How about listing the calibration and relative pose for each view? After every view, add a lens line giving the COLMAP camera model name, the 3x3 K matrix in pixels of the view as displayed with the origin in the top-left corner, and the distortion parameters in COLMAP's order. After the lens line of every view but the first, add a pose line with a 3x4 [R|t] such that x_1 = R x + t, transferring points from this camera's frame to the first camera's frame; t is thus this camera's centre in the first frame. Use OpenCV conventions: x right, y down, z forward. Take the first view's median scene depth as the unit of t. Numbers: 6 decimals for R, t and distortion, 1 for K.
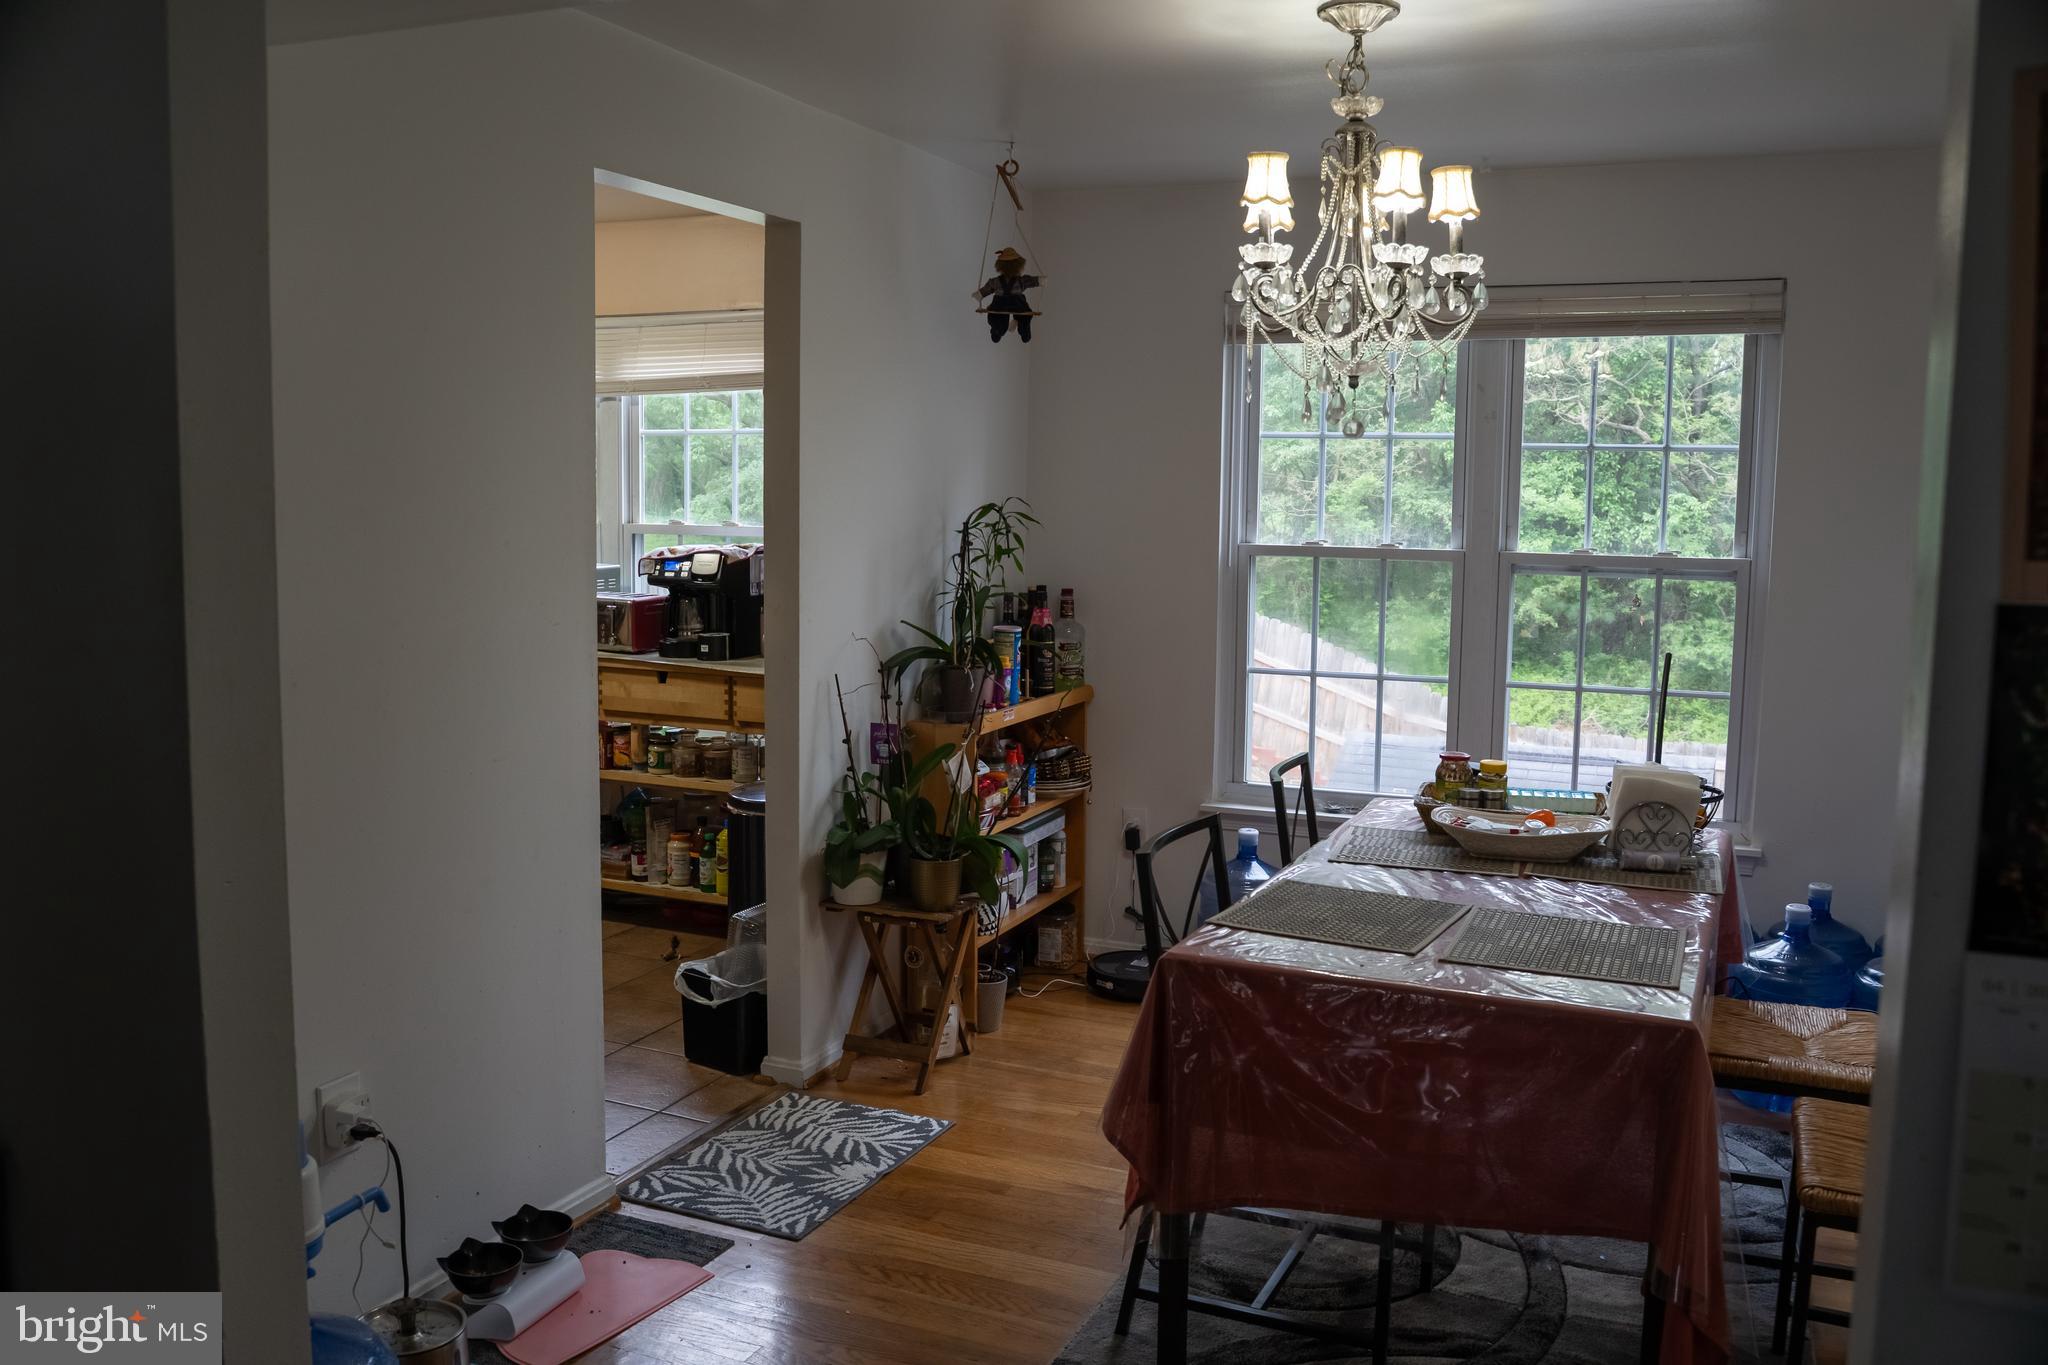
lens RADIAL K [[1649.2, 0, 1029.4], [0, 1649.2, 680.6], [0, 0, 1]] dist [-0.120981, 0.097404]
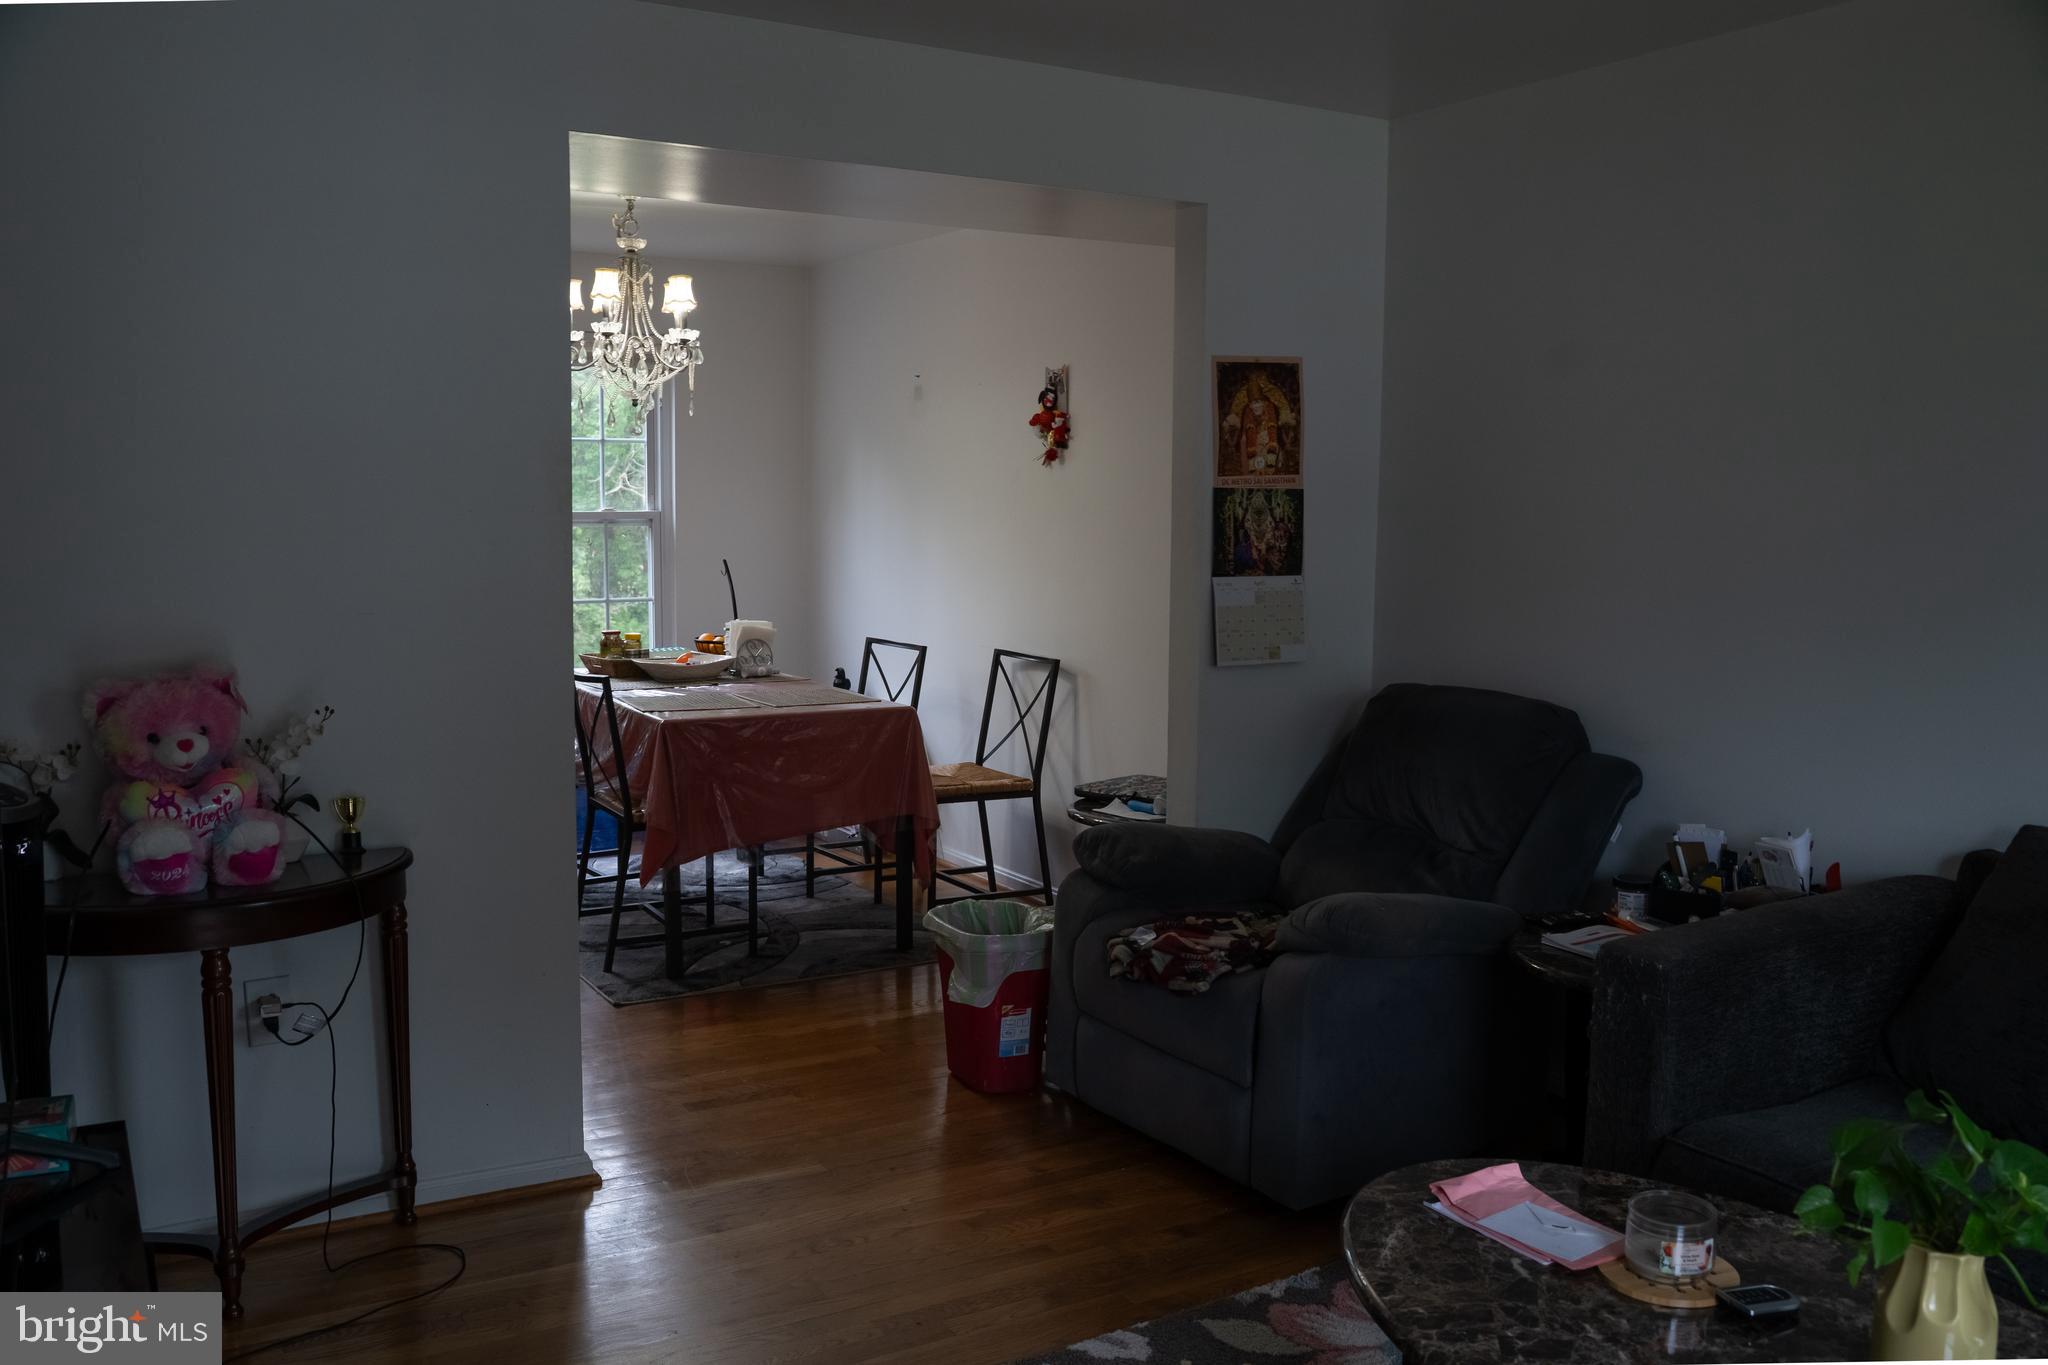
lens RADIAL K [[1663.7, 0, 1028.6], [0, 1663.7, 670.3], [0, 0, 1]] dist [-0.123310, 0.096087]
pose [[0.576452, -0.093464, 0.811768, -0.653815], [0.093383, 0.994464, 0.048187, 0.034658], [-0.811778, 0.048028, 0.581988, -0.217377]]
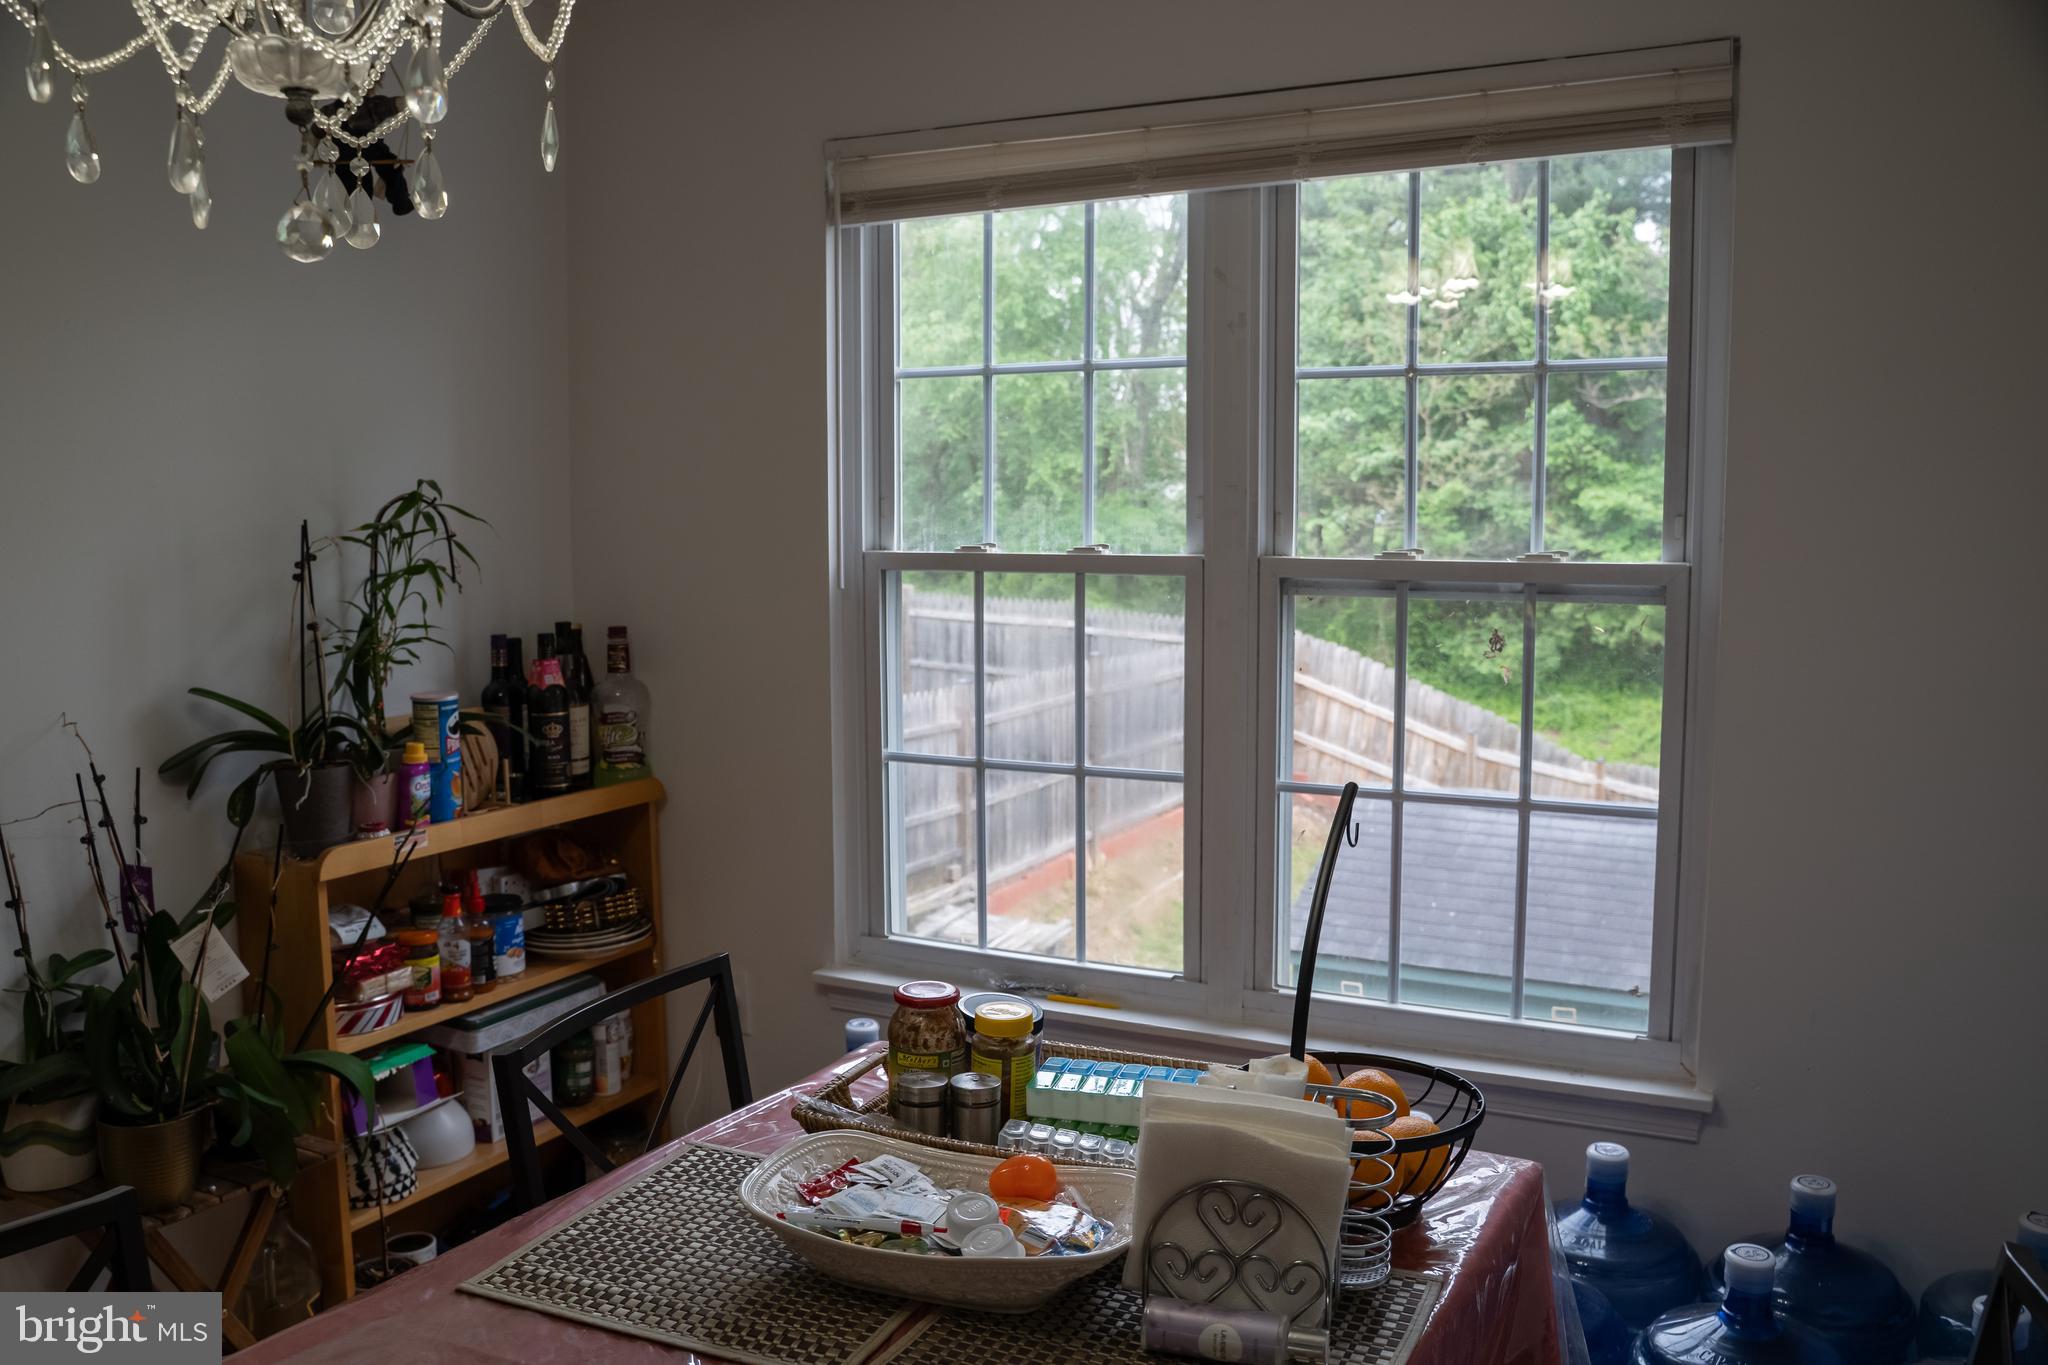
lens RADIAL K [[1691.1, 0, 1024.0], [0, 1691.1, 682.5], [0, 0, 1]] dist [-0.121145, 0.103046]
pose [[0.997551, -0.005600, -0.069724, 0.256271], [0.004757, 0.999914, -0.012254, -0.028992], [0.069787, 0.011892, 0.997491, 0.417389]]
